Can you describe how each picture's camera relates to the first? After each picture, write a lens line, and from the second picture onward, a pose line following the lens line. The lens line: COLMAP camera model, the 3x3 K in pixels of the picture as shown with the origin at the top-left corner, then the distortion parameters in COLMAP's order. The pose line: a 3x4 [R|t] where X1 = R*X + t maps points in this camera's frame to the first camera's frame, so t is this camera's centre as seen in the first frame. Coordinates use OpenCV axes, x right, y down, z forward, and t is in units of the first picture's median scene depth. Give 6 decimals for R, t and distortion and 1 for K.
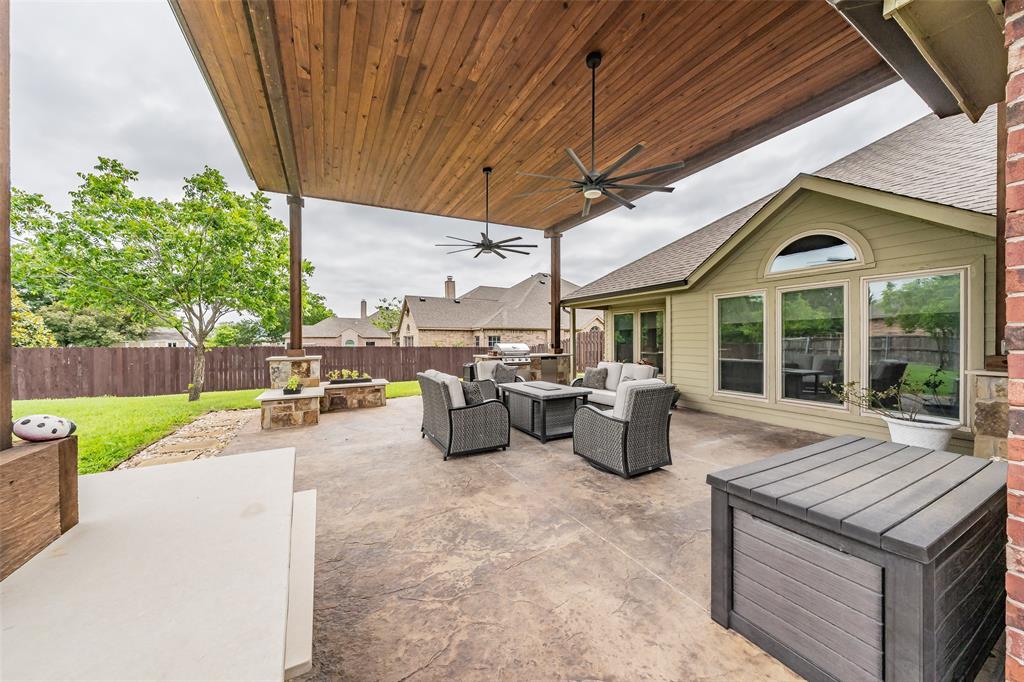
lens RADIAL K [[359.9, 0, 536.4], [0, 359.9, 344.5], [0, 0, 1]] dist [0.000436, -0.000021]
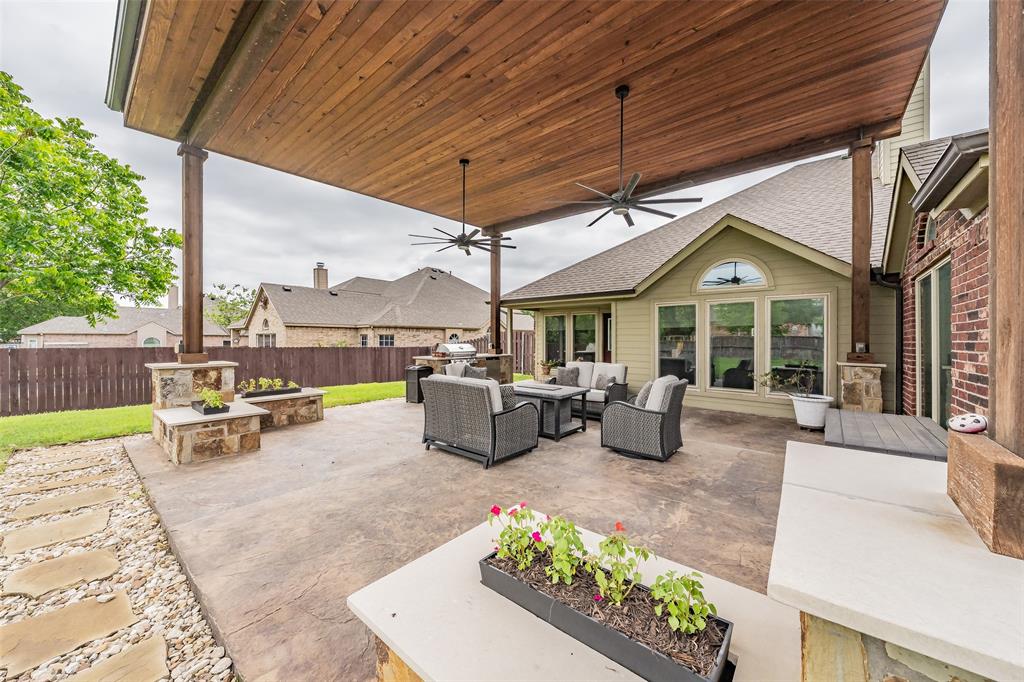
lens RADIAL K [[359.9, 0, 558.5], [0, 359.9, 344.1], [0, 0, 1]] dist [0.000436, -0.000021]
pose [[0.922308, -0.002061, 0.386451, -0.285060], [0.001010, 0.999995, 0.002922, -0.007399], [-0.386455, -0.002304, 0.922305, 0.028587]]
